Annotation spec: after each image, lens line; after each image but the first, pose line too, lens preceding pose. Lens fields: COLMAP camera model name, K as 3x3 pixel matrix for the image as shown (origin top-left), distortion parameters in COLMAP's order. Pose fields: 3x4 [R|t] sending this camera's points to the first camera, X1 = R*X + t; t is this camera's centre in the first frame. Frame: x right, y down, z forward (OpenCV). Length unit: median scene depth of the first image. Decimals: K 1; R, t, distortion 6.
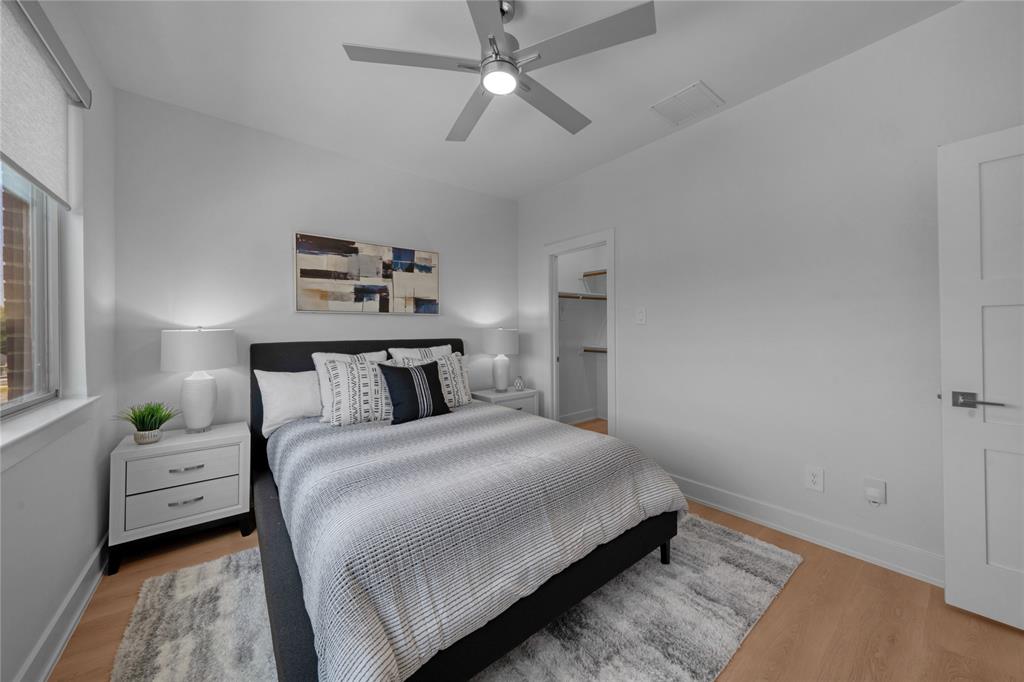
lens RADIAL K [[360.4, 0, 512.9], [0, 360.4, 332.9], [0, 0, 1]] dist [-0.000352, -0.000491]
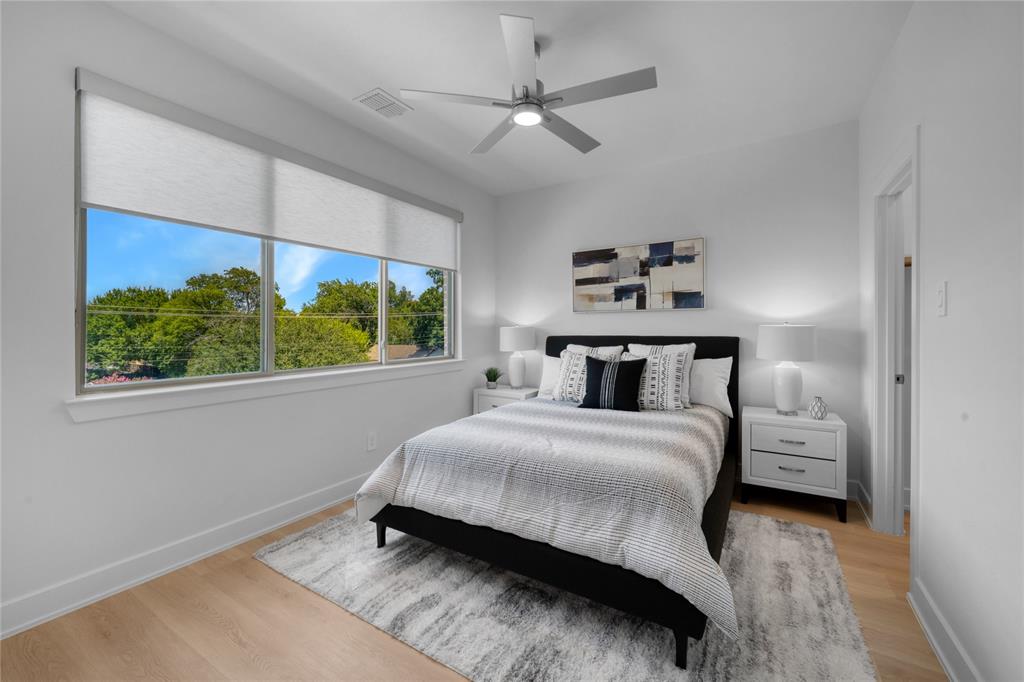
lens RADIAL K [[408.7, 0, 510.1], [0, 408.7, 328.6], [0, 0, 1]] dist [0.001245, 0.000176]
pose [[0.323028, 0.007431, -0.946360, 0.664735], [-0.000291, 0.999970, 0.007753, -0.011188], [0.946389, -0.002229, 0.323021, 0.277061]]
